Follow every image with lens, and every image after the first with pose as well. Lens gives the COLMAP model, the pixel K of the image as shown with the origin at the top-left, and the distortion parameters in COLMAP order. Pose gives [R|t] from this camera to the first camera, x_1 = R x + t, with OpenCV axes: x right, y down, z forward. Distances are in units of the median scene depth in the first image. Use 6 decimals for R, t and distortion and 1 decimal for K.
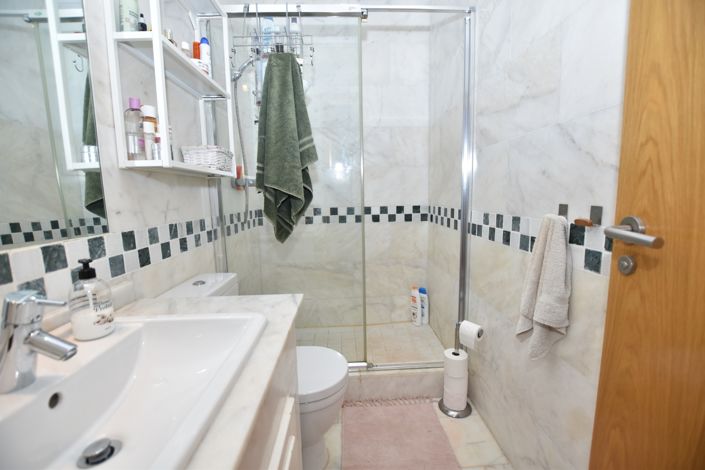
lens RADIAL K [[310.2, 0, 353.6], [0, 310.2, 237.7], [0, 0, 1]] dist [-0.032352, 0.005682]
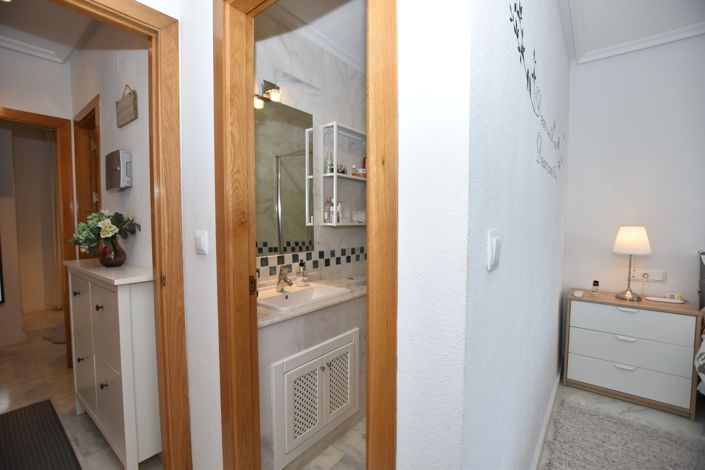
lens RADIAL K [[310.2, 0, 355.6], [0, 310.2, 240.2], [0, 0, 1]] dist [-0.032352, 0.005682]
pose [[0.767890, 0.057894, -0.637960, 0.711658], [-0.102700, 0.994152, -0.033399, -0.034929], [0.632296, 0.091165, 0.769345, -0.504626]]
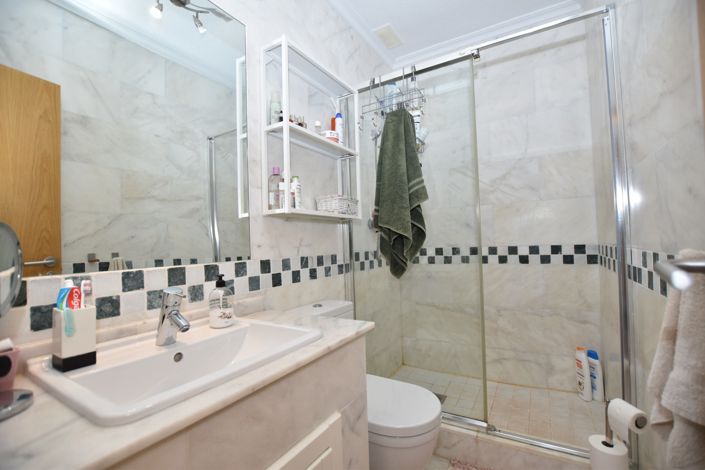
lens RADIAL K [[310.2, 0, 355.2], [0, 310.2, 237.5], [0, 0, 1]] dist [-0.032352, 0.005682]
pose [[0.837054, -0.014965, -0.546916, 0.260362], [-0.060098, 0.991062, -0.119098, 0.015191], [0.543810, 0.132560, 0.828673, 0.024573]]
